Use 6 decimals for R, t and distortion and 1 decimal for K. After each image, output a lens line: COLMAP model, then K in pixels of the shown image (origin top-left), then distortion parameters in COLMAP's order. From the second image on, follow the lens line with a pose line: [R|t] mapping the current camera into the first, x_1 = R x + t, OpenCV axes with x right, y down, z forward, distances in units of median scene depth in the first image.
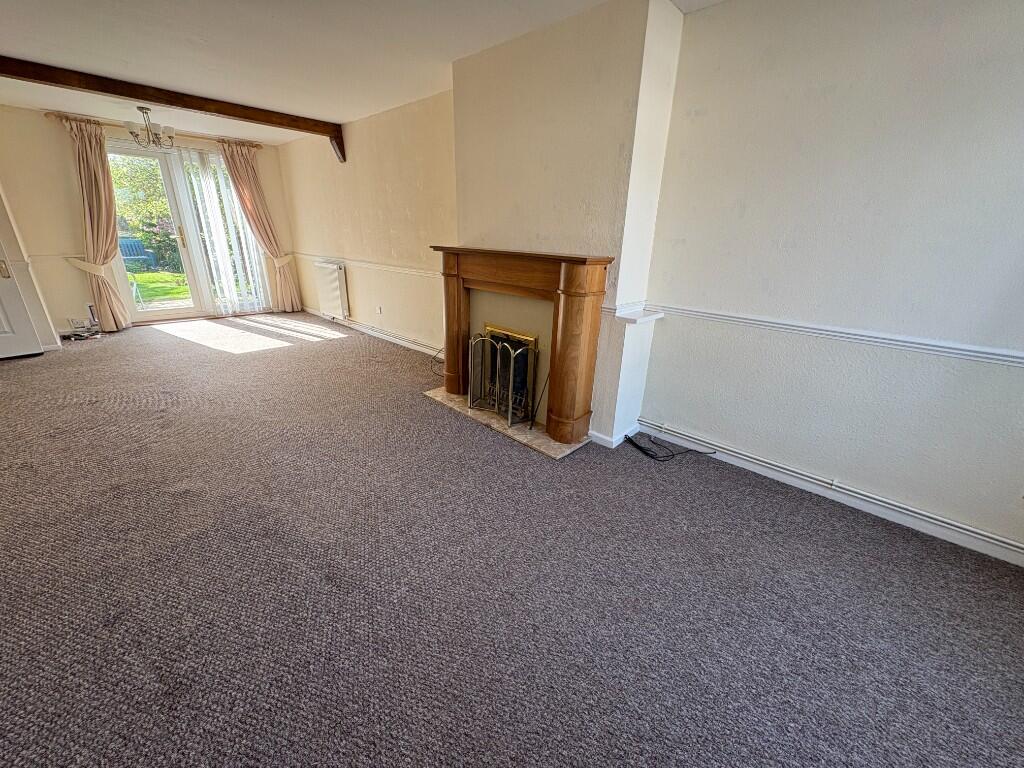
lens RADIAL K [[406.8, 0, 511.9], [0, 406.8, 384.3], [0, 0, 1]] dist [0.001607, 0.000207]
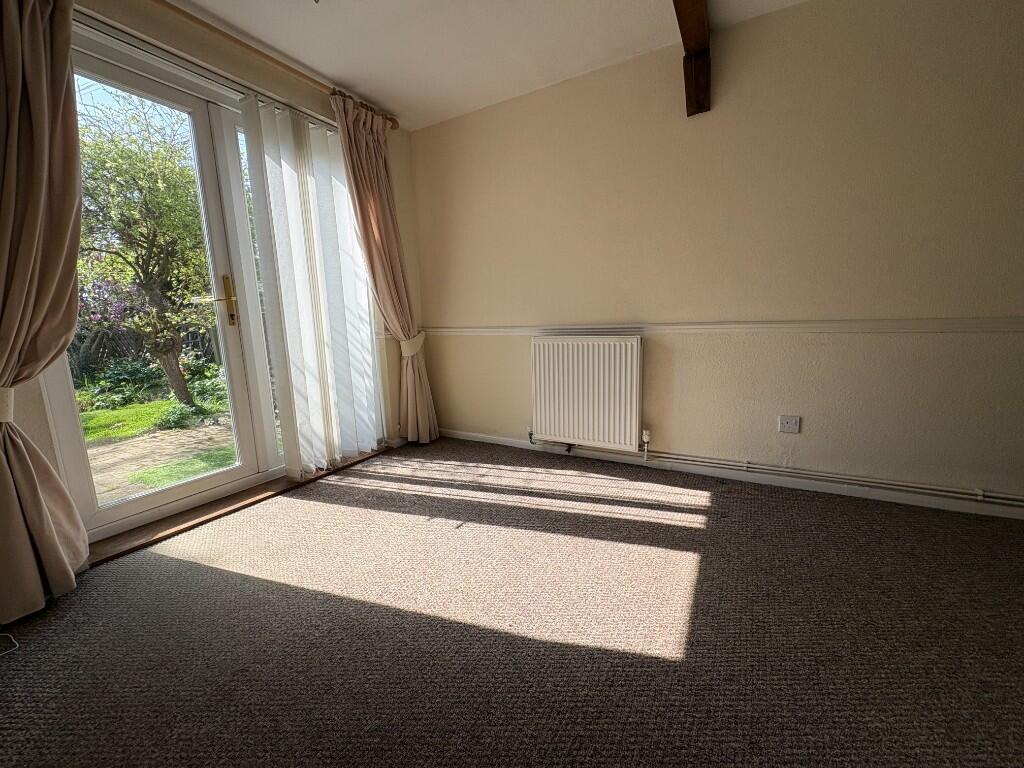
lens RADIAL K [[406.8, 0, 508.4], [0, 406.8, 382.1], [0, 0, 1]] dist [0.001607, 0.000207]
pose [[0.968094, -0.091862, 0.233144, -0.672429], [0.135630, 0.974410, -0.179250, -0.178388], [-0.210712, 0.205152, 0.955779, 0.595133]]
